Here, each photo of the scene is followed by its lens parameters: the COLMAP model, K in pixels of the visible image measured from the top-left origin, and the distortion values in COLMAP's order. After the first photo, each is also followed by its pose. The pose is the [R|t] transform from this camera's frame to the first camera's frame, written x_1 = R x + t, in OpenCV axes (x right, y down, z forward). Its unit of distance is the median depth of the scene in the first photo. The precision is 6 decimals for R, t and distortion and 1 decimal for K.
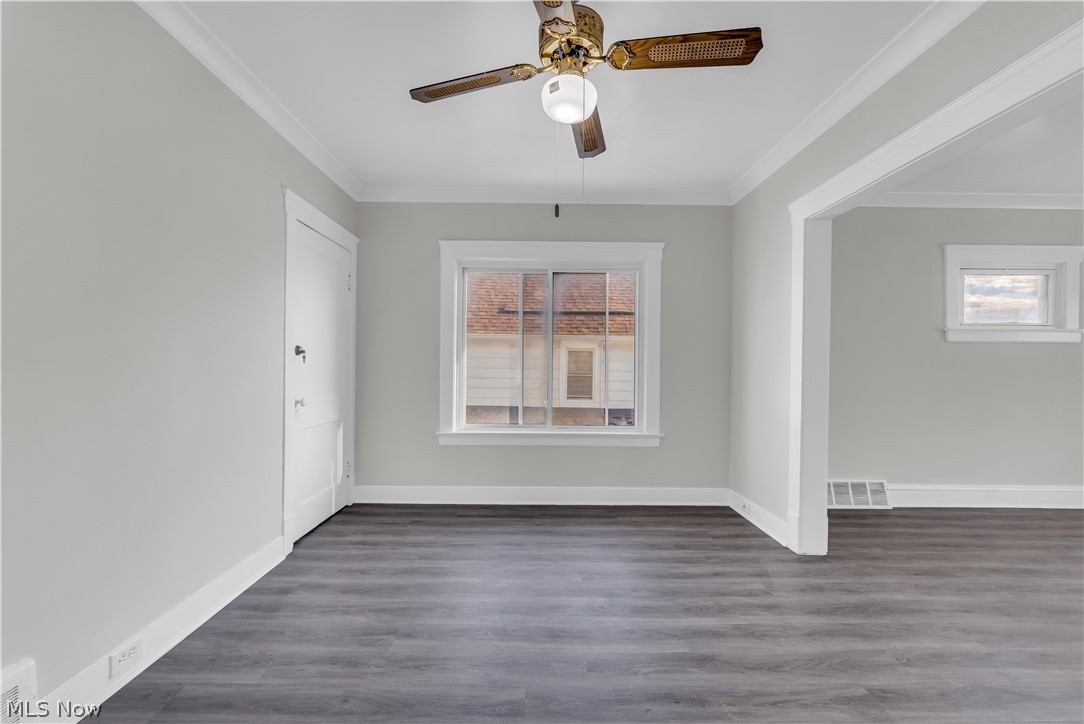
lens RADIAL K [[436.0, 0, 536.5], [0, 436.0, 363.9], [0, 0, 1]] dist [-0.001676, -0.000238]
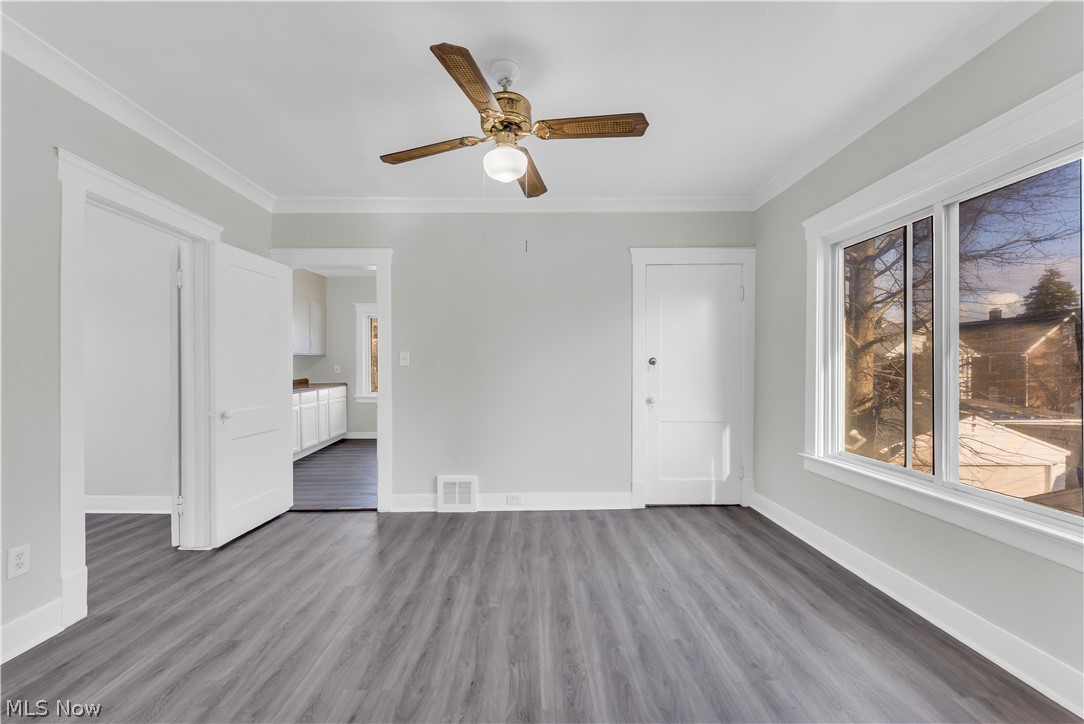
lens RADIAL K [[436.0, 0, 536.5], [0, 436.0, 363.9], [0, 0, 1]] dist [-0.001676, -0.000238]
pose [[0.009974, -0.013987, -0.999852, 0.732912], [0.002076, 0.999900, -0.013967, -0.003106], [0.999948, -0.001937, 0.010002, 0.591512]]
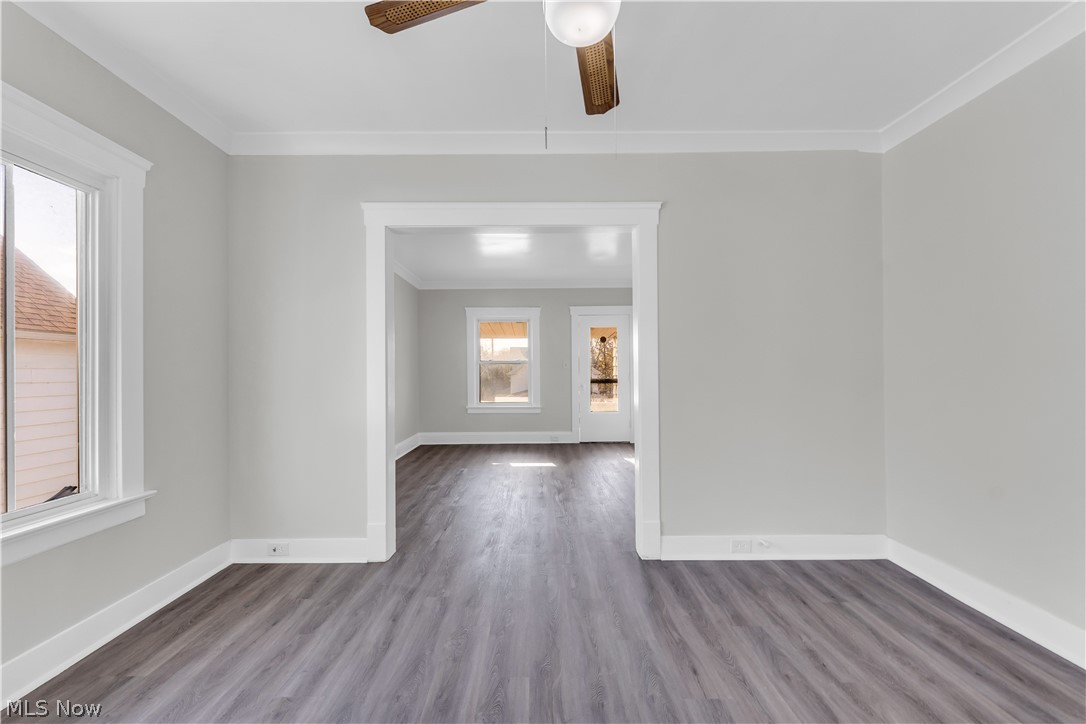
lens RADIAL K [[439.7, 0, 537.6], [0, 439.7, 369.0], [0, 0, 1]] dist [-0.001829, -0.000373]
pose [[0.006809, -0.008720, 0.999939, -0.354068], [0.003651, 0.999956, 0.008696, -0.006552], [-0.999970, 0.003592, 0.006840, 0.586186]]
